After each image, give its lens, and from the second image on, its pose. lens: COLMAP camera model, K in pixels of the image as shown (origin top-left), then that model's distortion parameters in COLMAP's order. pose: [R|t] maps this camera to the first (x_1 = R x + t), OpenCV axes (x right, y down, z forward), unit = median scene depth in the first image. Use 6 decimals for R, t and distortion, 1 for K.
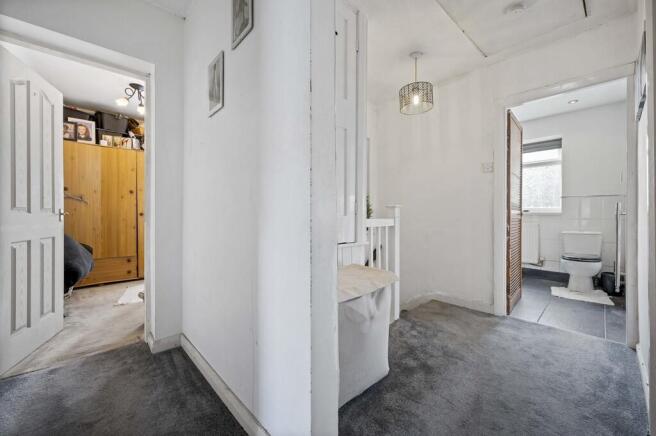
lens RADIAL K [[258.7, 0, 325.5], [0, 258.7, 219.0], [0, 0, 1]] dist [0.001510, 0.000145]
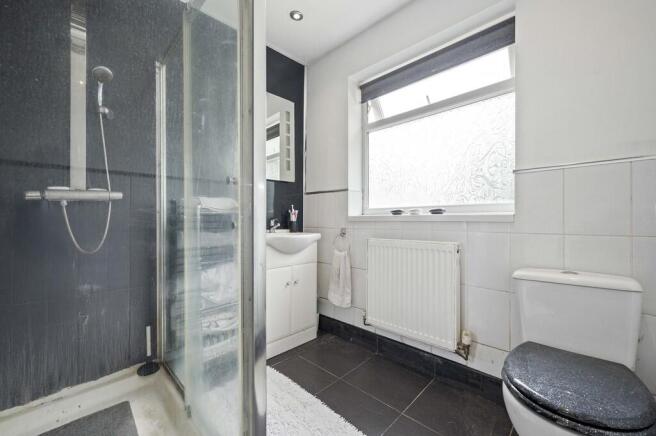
lens RADIAL K [[258.7, 0, 325.5], [0, 258.7, 219.0], [0, 0, 1]] dist [0.001510, 0.000145]
pose [[0.998594, -0.003144, 0.052915, 0.615533], [0.003656, 0.999947, -0.009582, -0.015711], [-0.052882, 0.009762, 0.998553, 0.639671]]
